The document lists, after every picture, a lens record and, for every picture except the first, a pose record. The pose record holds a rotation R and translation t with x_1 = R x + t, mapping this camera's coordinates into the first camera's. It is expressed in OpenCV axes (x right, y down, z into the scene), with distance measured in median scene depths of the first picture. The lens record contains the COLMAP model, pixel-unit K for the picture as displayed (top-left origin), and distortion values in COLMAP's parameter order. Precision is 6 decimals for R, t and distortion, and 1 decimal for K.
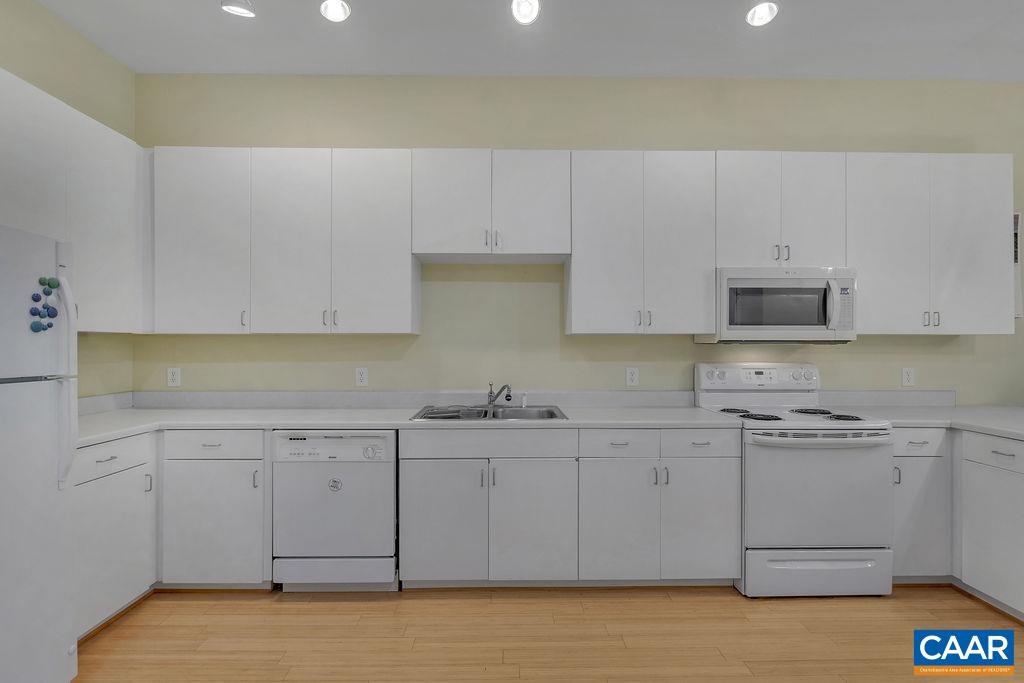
lens RADIAL K [[469.8, 0, 514.8], [0, 469.8, 344.5], [0, 0, 1]] dist [-0.000877, -0.000458]
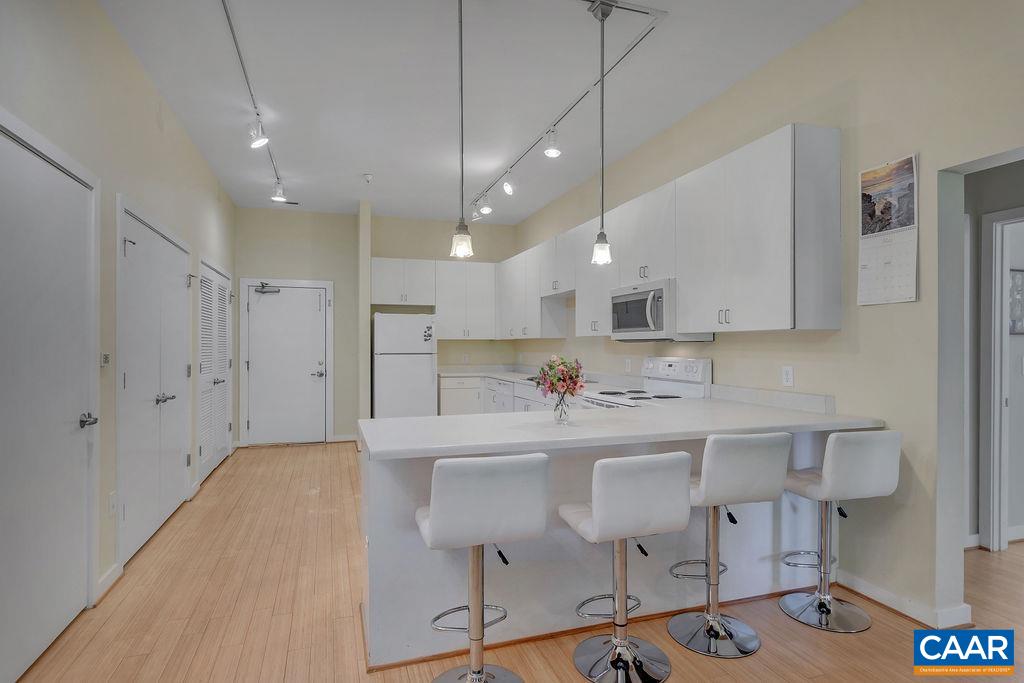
lens RADIAL K [[563.7, 0, 515.4], [0, 563.7, 345.0], [0, 0, 1]] dist [0.012863, -0.001614]
pose [[0.299527, -0.003124, -0.954083, 2.057211], [0.002340, 0.999994, -0.002540, 0.011522], [0.954085, -0.001471, 0.299532, 0.198089]]
